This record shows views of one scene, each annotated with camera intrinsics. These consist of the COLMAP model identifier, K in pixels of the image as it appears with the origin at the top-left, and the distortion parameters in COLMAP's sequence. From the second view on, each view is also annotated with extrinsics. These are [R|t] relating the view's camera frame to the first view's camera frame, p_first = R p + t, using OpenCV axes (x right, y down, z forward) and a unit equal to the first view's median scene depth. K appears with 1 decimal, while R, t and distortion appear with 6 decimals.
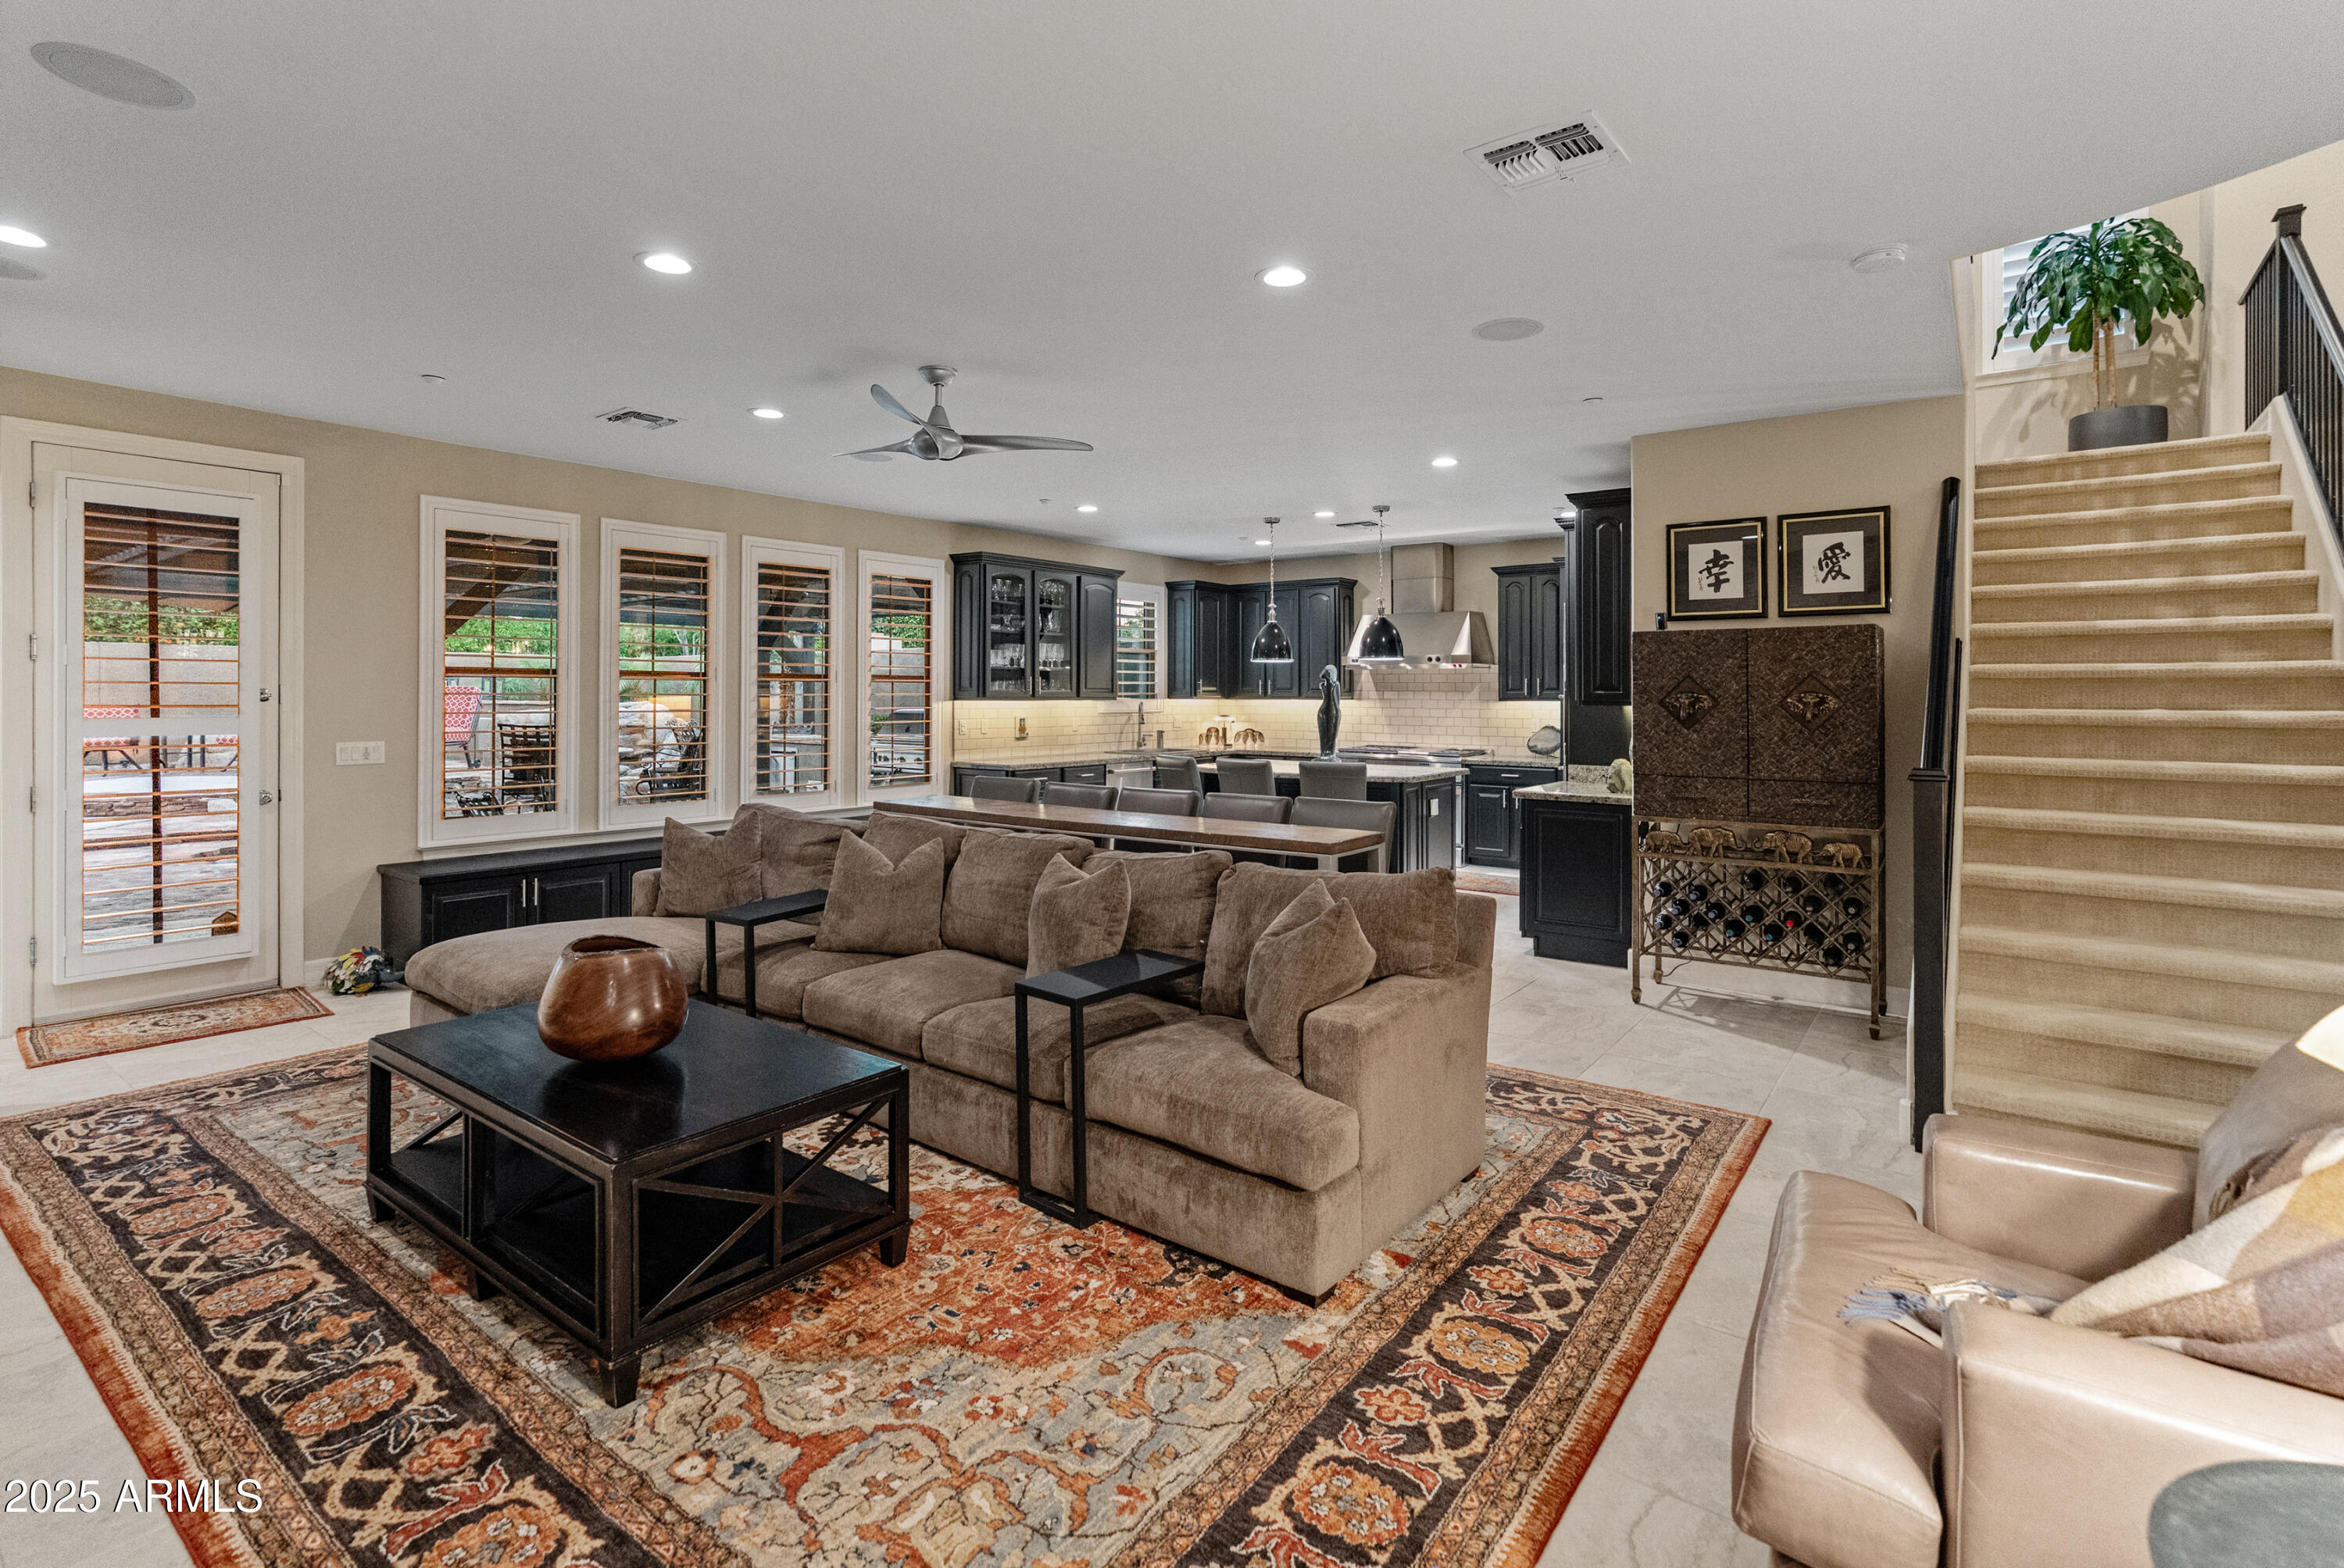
lens RADIAL K [[1114.1, 0, 1176.9], [0, 1114.1, 696.7], [0, 0, 1]] dist [-0.023859, 0.020331]
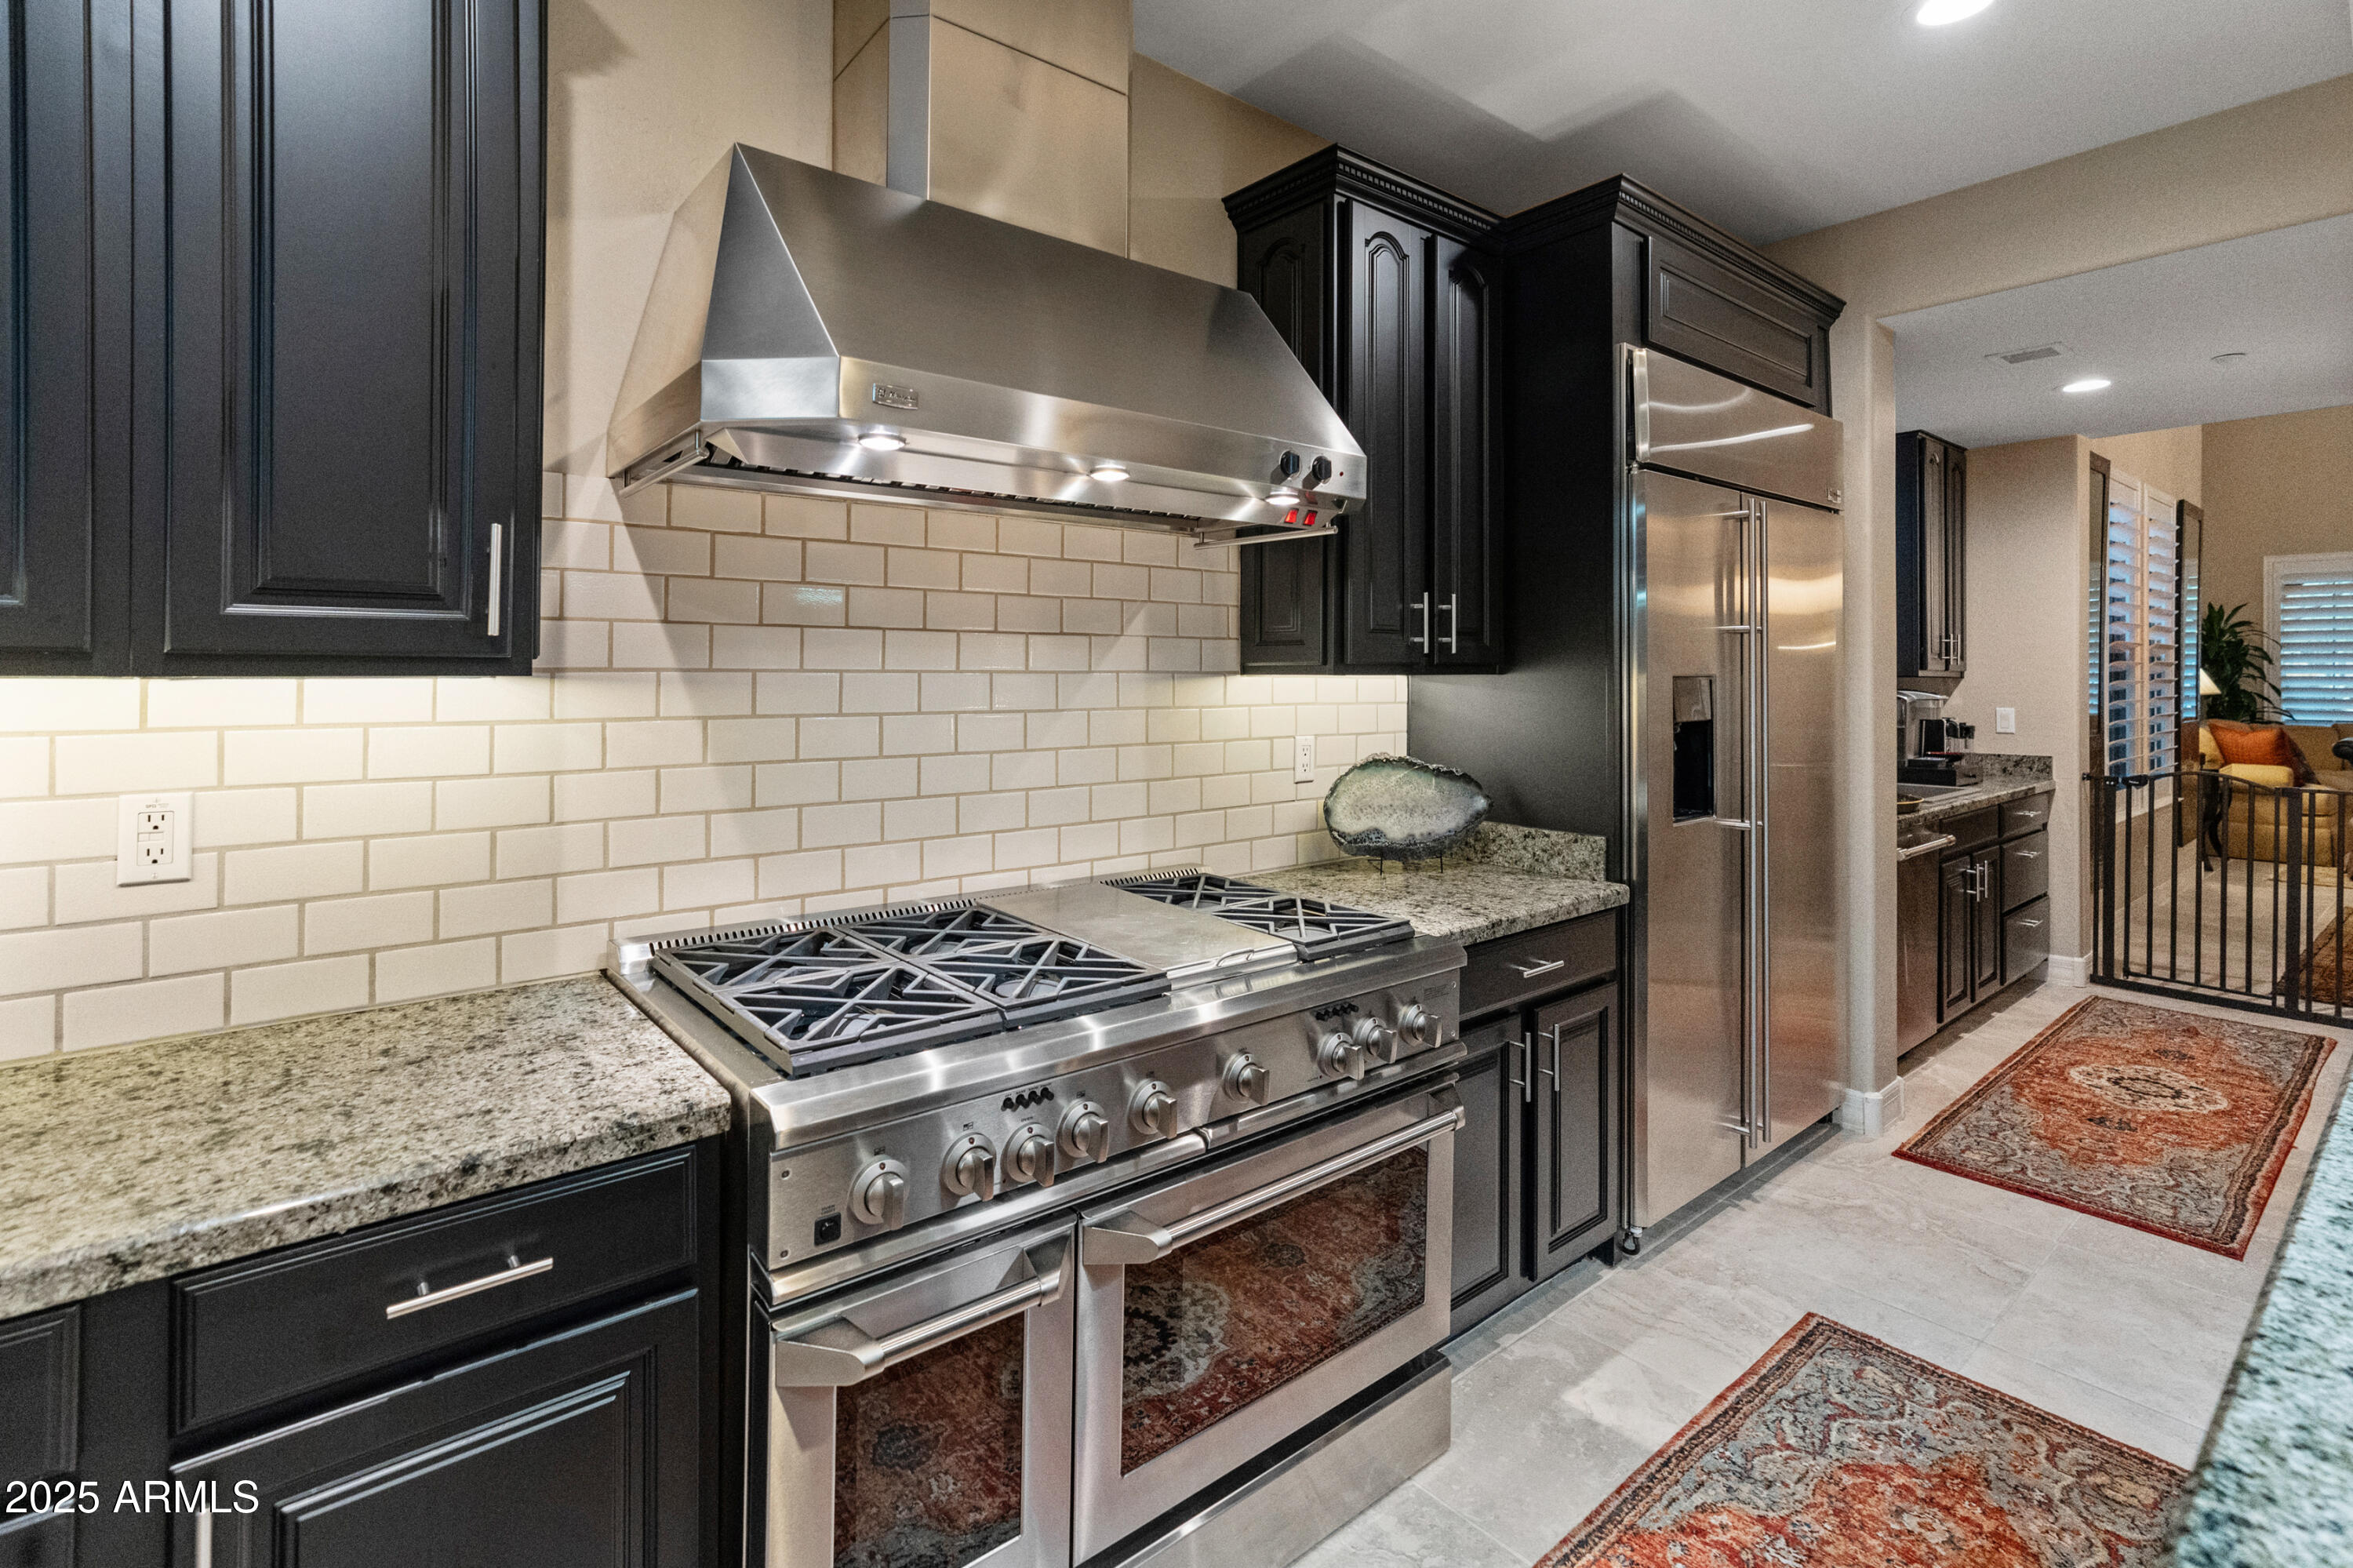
lens RADIAL K [[1107.6, 0, 1156.7], [0, 1107.6, 659.3], [0, 0, 1]] dist [-0.023910, 0.013688]
pose [[0.242617, 0.009122, 0.970079, 0.054603], [0.004217, 0.999936, -0.010458, 0.004774], [-0.970113, 0.006628, 0.242563, 1.620166]]
